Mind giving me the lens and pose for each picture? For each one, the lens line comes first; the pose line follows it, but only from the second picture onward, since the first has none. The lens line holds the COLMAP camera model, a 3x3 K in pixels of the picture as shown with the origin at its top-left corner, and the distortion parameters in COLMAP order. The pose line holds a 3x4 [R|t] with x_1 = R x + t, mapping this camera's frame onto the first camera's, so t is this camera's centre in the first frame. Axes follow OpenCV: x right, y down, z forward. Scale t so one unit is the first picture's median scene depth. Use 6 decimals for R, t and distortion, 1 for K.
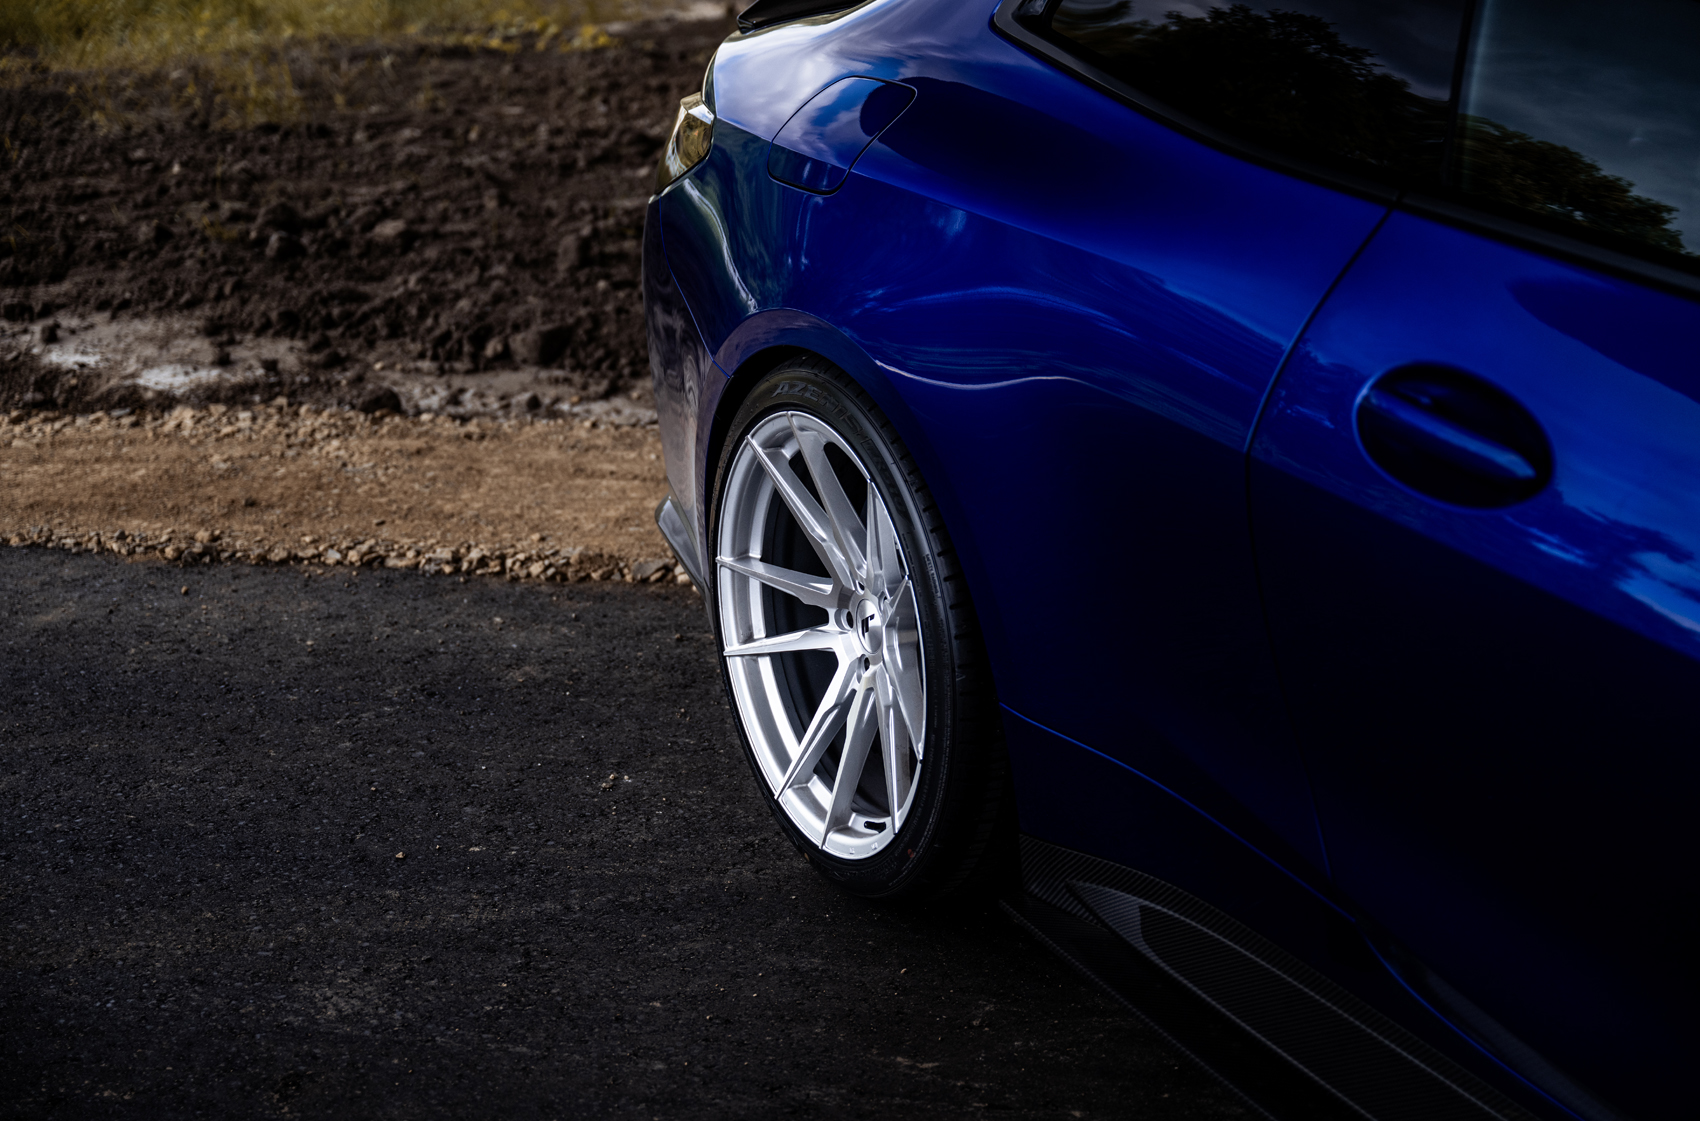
lens RADIAL K [[2338.7, 0, 851.5], [0, 2338.7, 558.8], [0, 0, 1]] dist [0.023228, 0.000000]
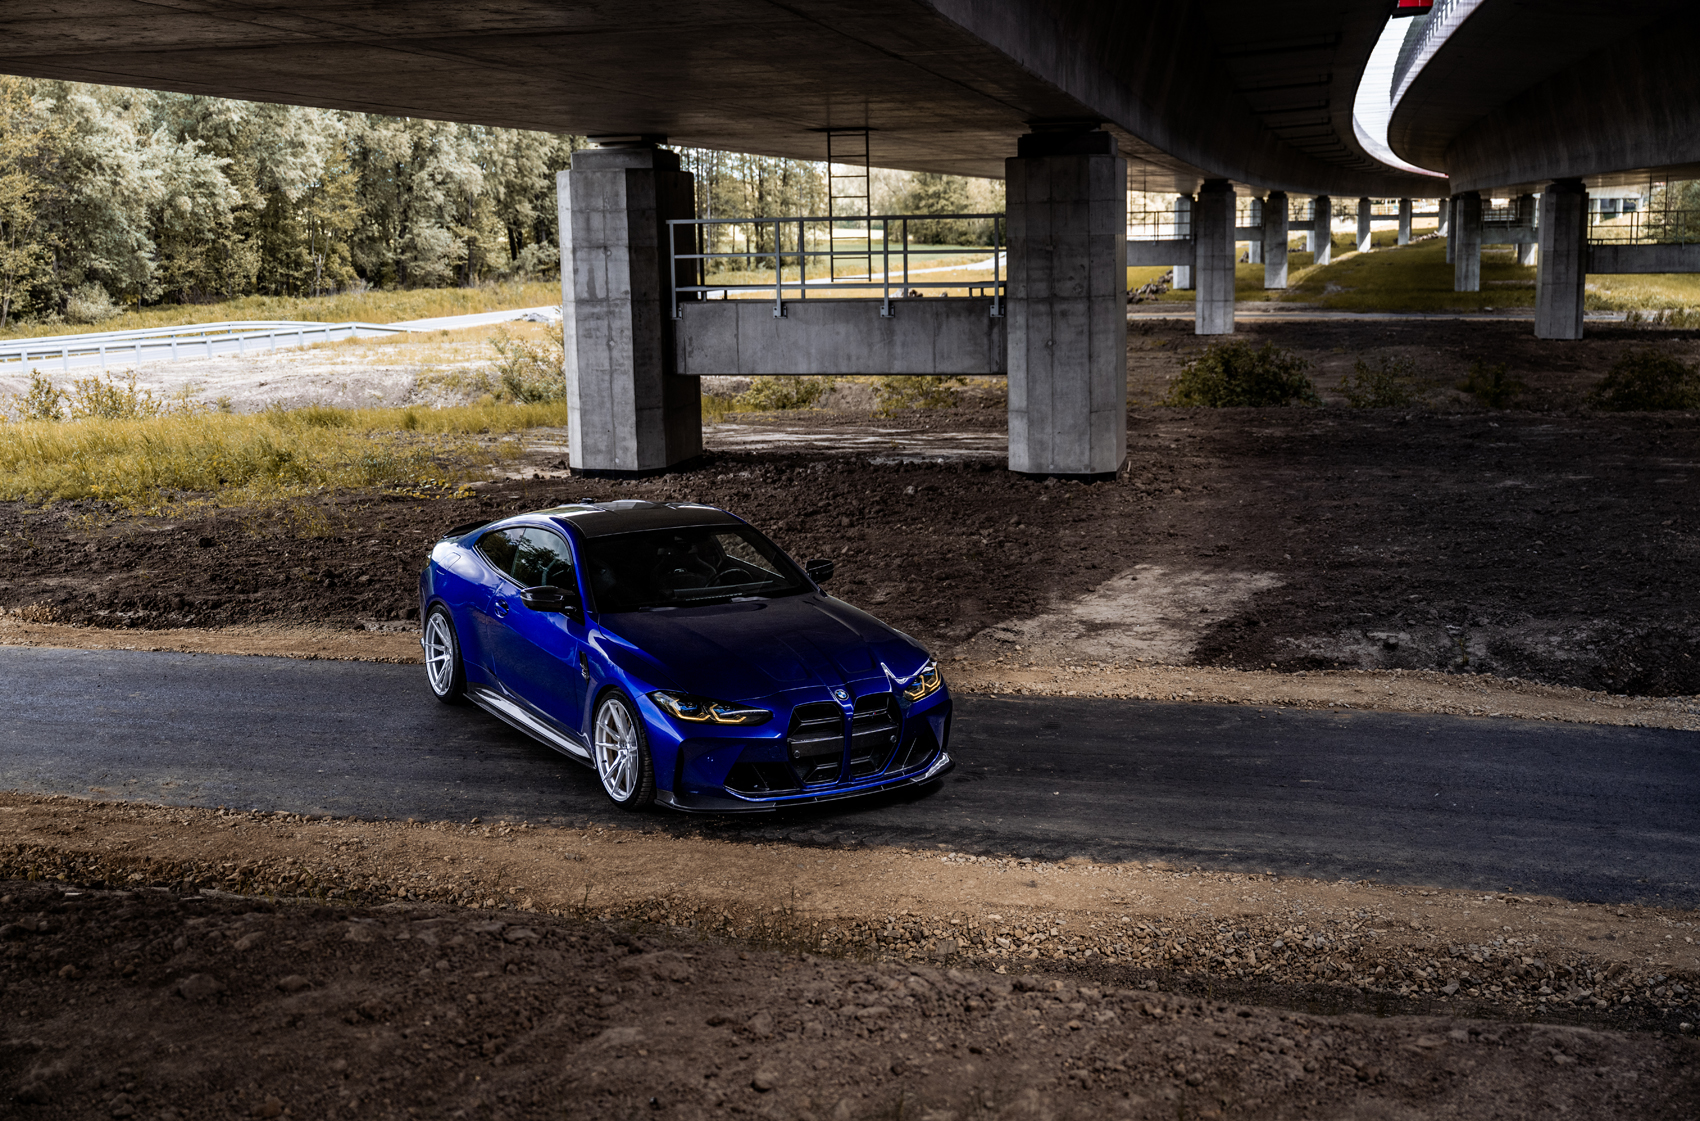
lens RADIAL K [[1877.1, 0, 846.3], [0, 1877.1, 560.6], [0, 0, 1]] dist [0.000428, 0.000000]
pose [[0.997959, 0.023708, 0.059302, 0.262641], [-0.014429, 0.988235, -0.152259, 0.184654], [-0.062214, 0.151092, 0.986560, -1.345605]]
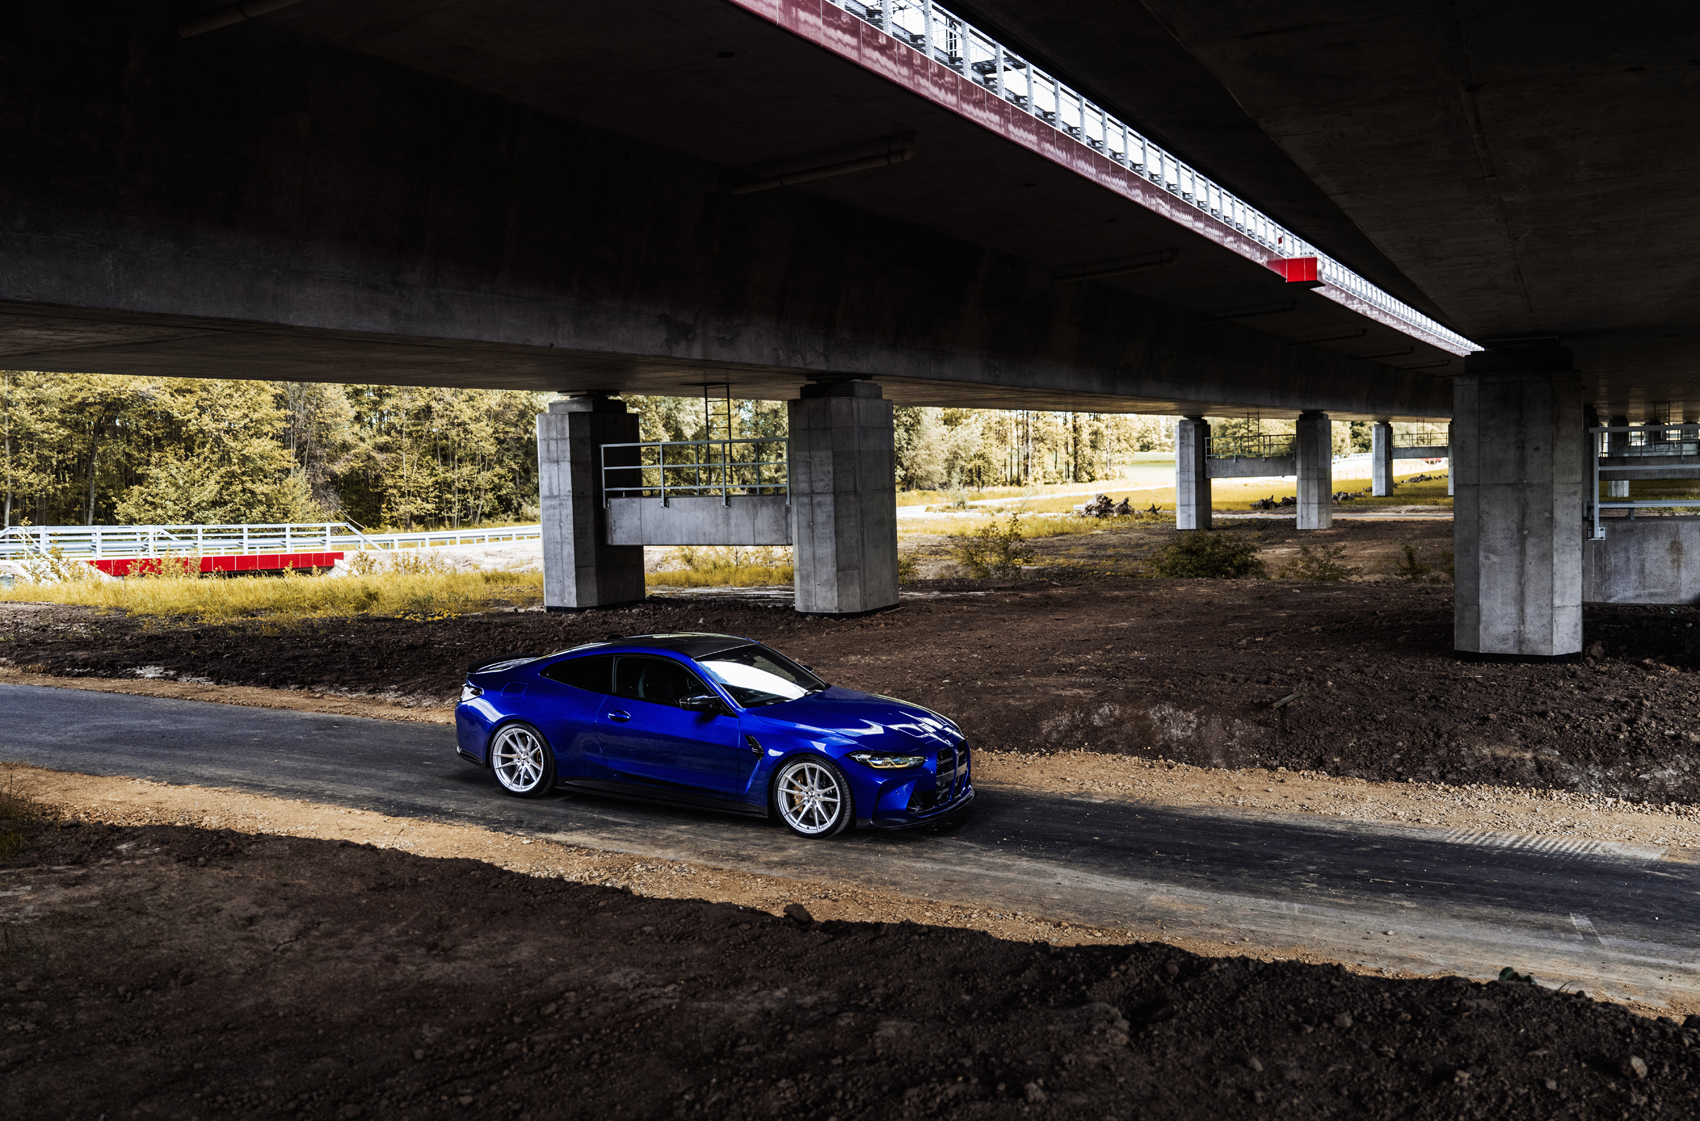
lens RADIAL K [[1448.6, 0, 853.2], [0, 1448.6, 557.6], [0, 0, 1]] dist [-0.007407, 0.013041]
pose [[0.980162, 0.036864, -0.194738, 1.636195], [-0.084350, 0.966714, -0.241555, 0.279840], [0.179352, 0.253189, 0.950646, -1.689293]]
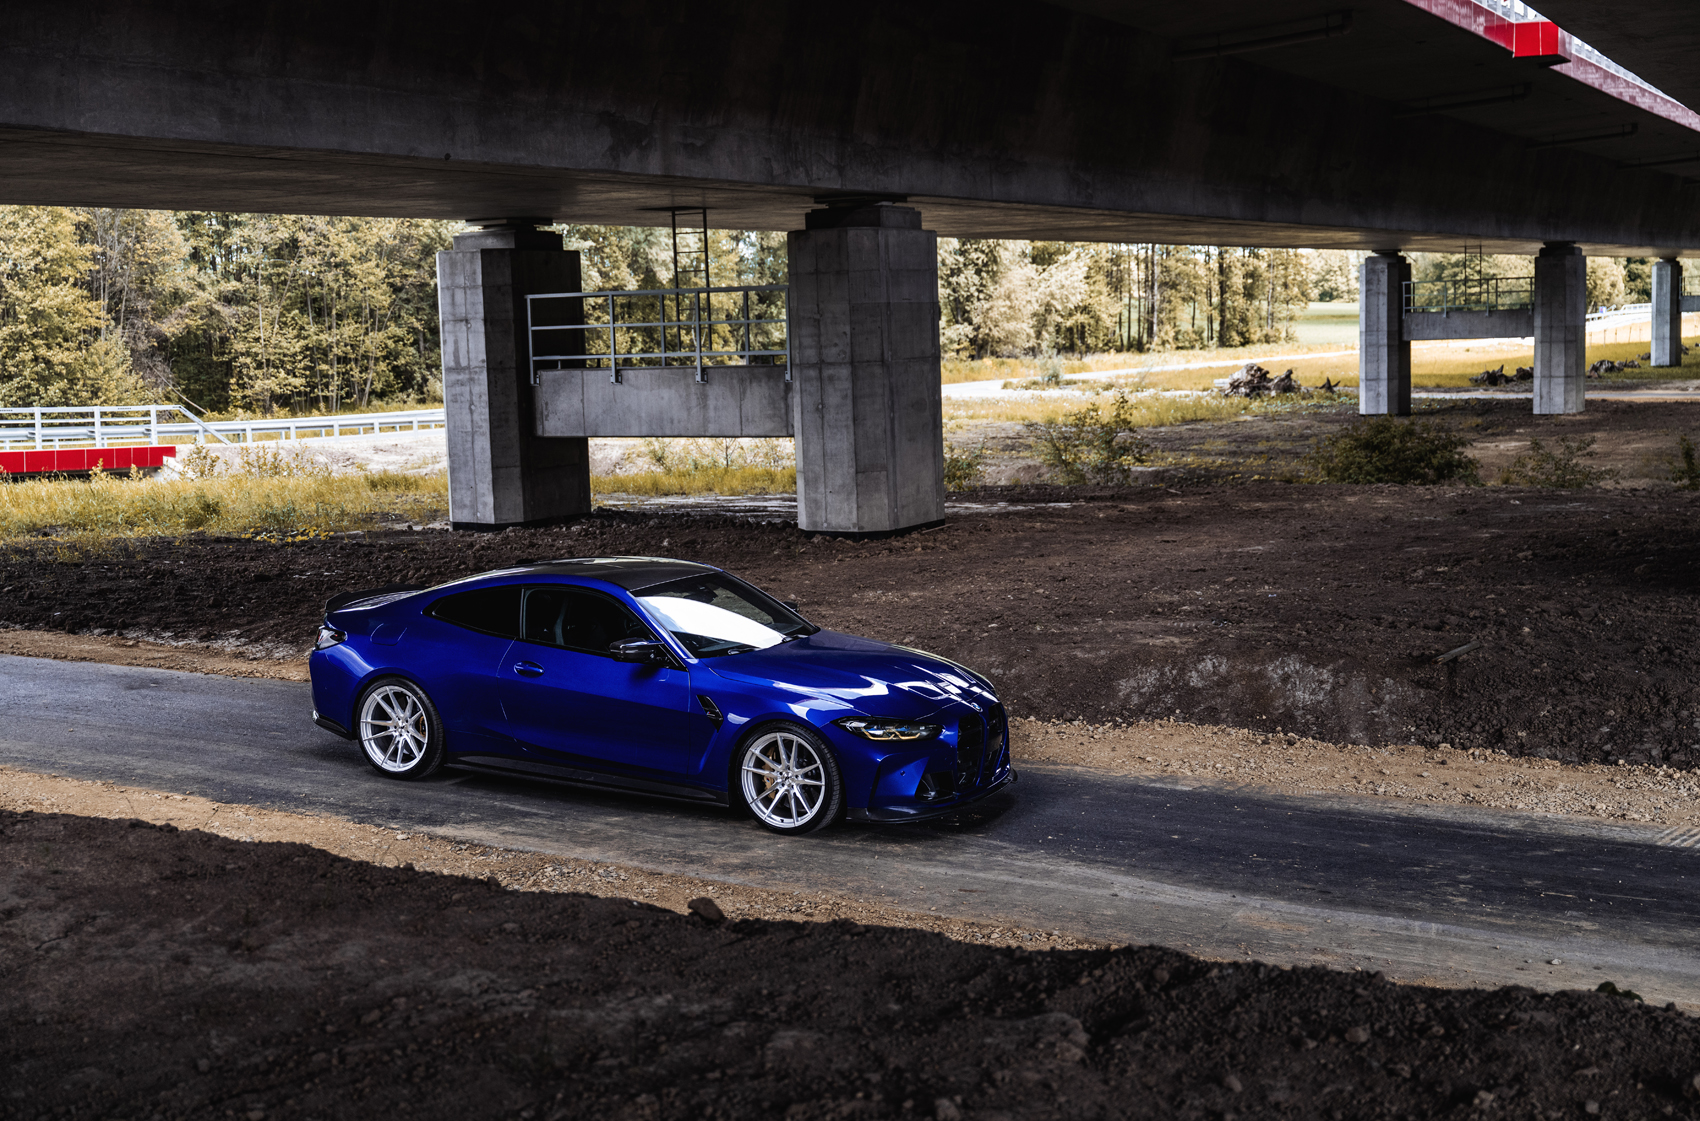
lens RADIAL K [[2072.0, 0, 847.2], [0, 2072.0, 557.5], [0, 0, 1]] dist [0.000824, 0.000000]
pose [[0.974275, 0.048324, -0.220121, 1.697756], [-0.091629, 0.977303, -0.191005, 0.293879], [0.205895, 0.206261, 0.956590, -1.747485]]
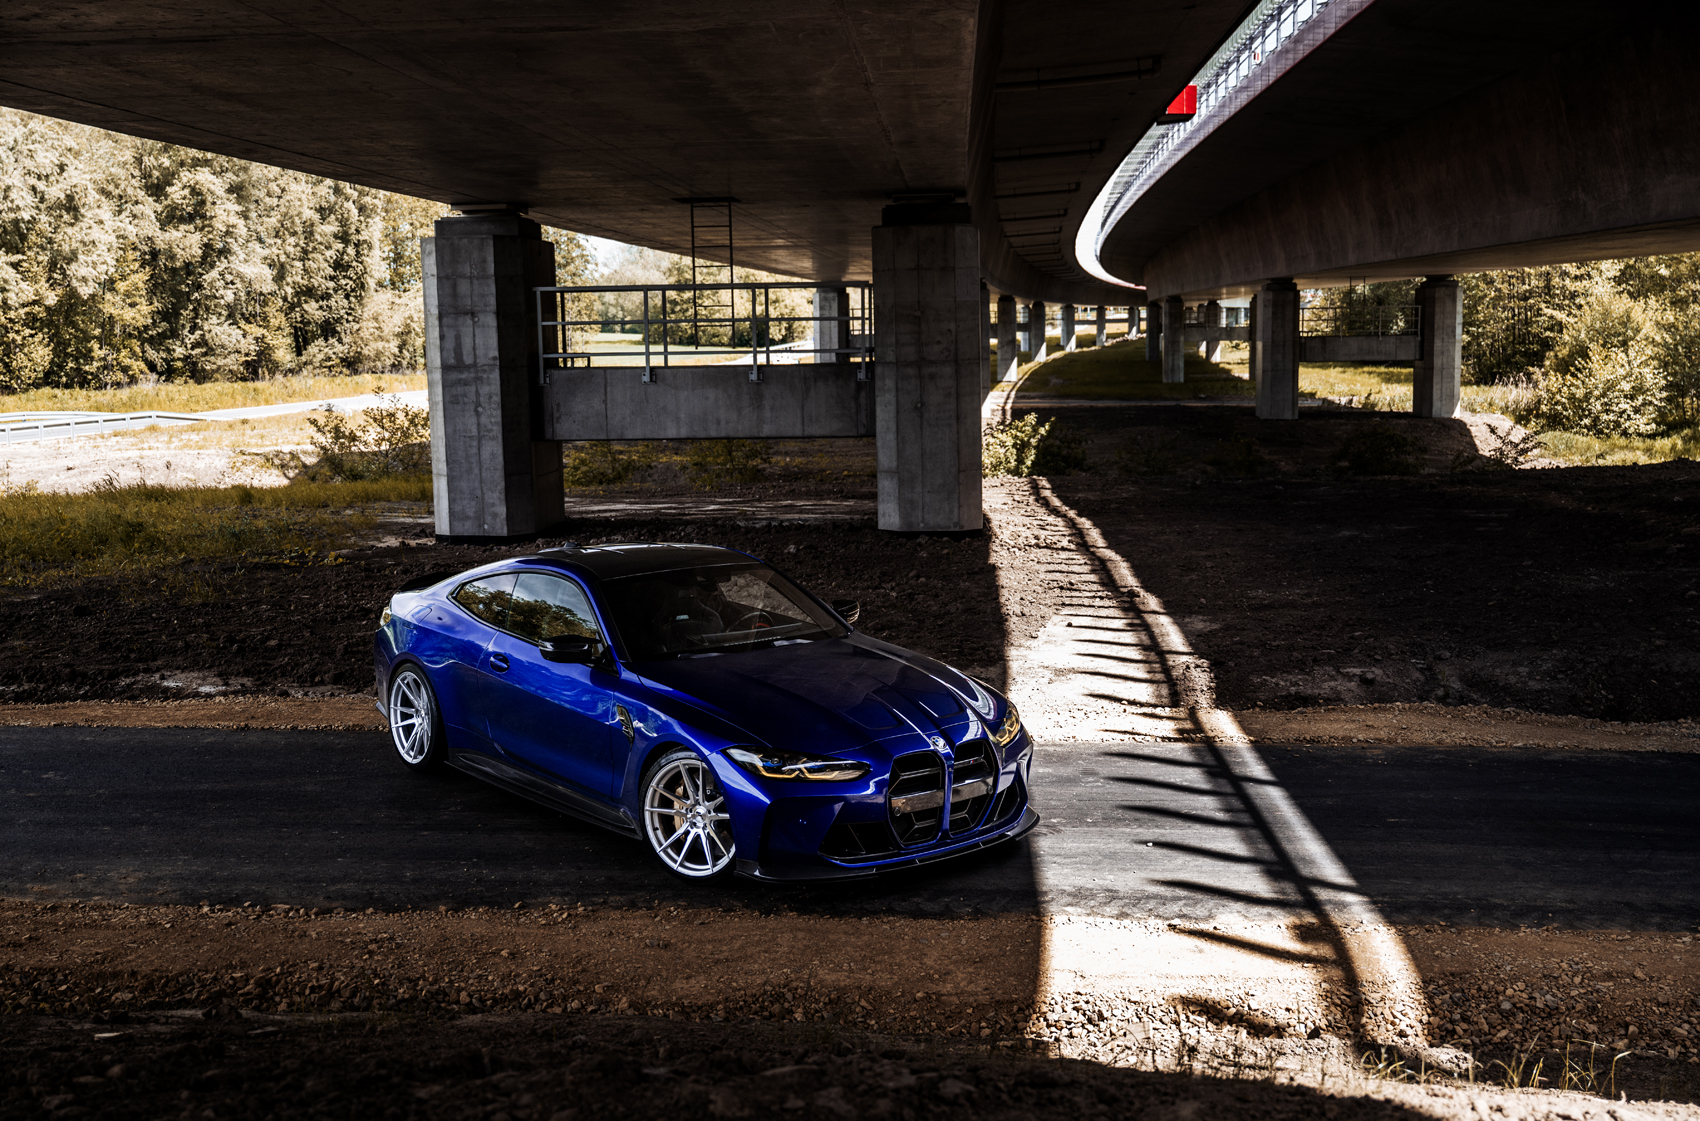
lens RADIAL K [[1699.2, 0, 852.5], [0, 1699.2, 561.7], [0, 0, 1]] dist [0.001474, 0.000000]
pose [[0.979043, 0.008343, 0.203482, 0.064653], [0.031676, 0.980762, -0.192621, 0.168154], [-0.201174, 0.195030, 0.959944, -1.053086]]
